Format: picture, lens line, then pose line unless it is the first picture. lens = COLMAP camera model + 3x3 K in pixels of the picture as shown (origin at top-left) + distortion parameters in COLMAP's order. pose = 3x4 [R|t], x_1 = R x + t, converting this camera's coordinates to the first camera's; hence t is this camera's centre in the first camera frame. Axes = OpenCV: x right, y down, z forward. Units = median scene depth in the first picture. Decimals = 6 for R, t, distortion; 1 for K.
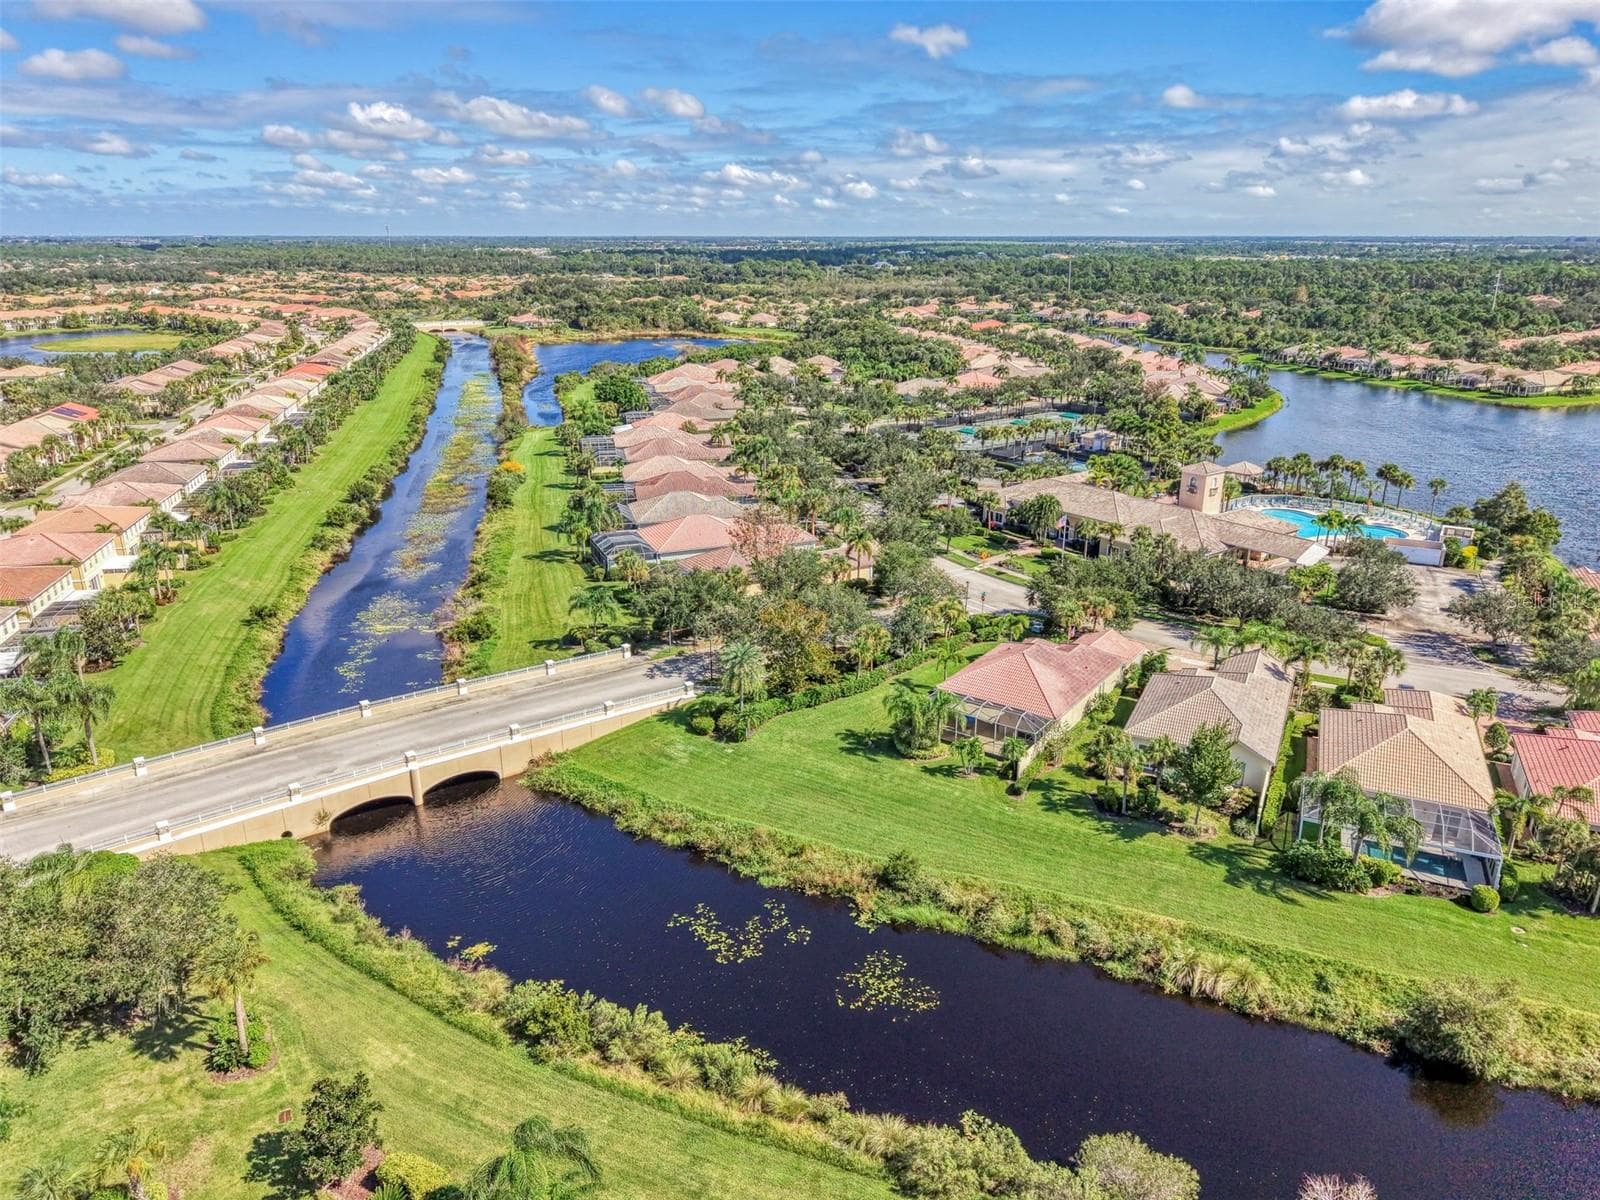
lens RADIAL K [[1102.9, 0, 769.4], [0, 1102.9, 559.5], [0, 0, 1]] dist [0.048028, -0.046122]
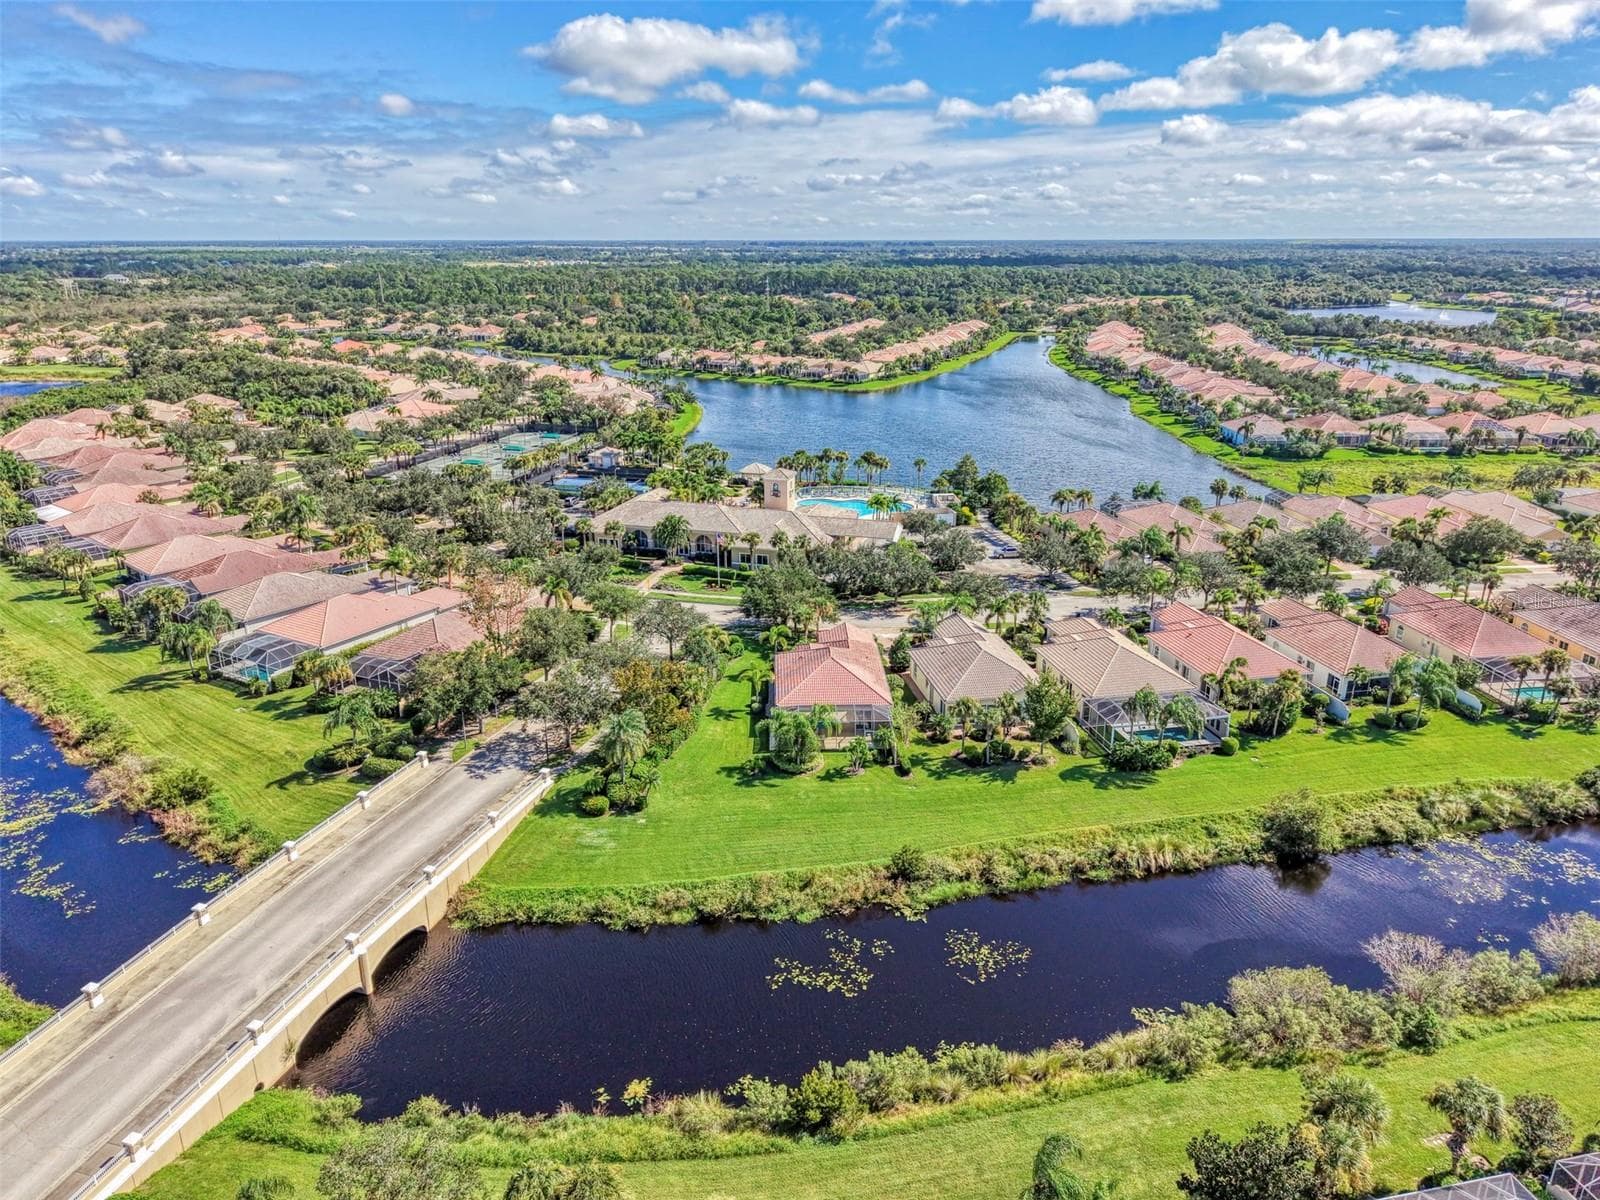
lens RADIAL K [[1121.9, 0, 801.1], [0, 1121.9, 523.6], [0, 0, 1]] dist [0.071002, -0.096662]
pose [[0.791501, -0.153476, 0.591584, -0.500011], [0.175721, 0.984232, 0.020239, -0.086412], [-0.585362, 0.087935, 0.805989, 0.086737]]
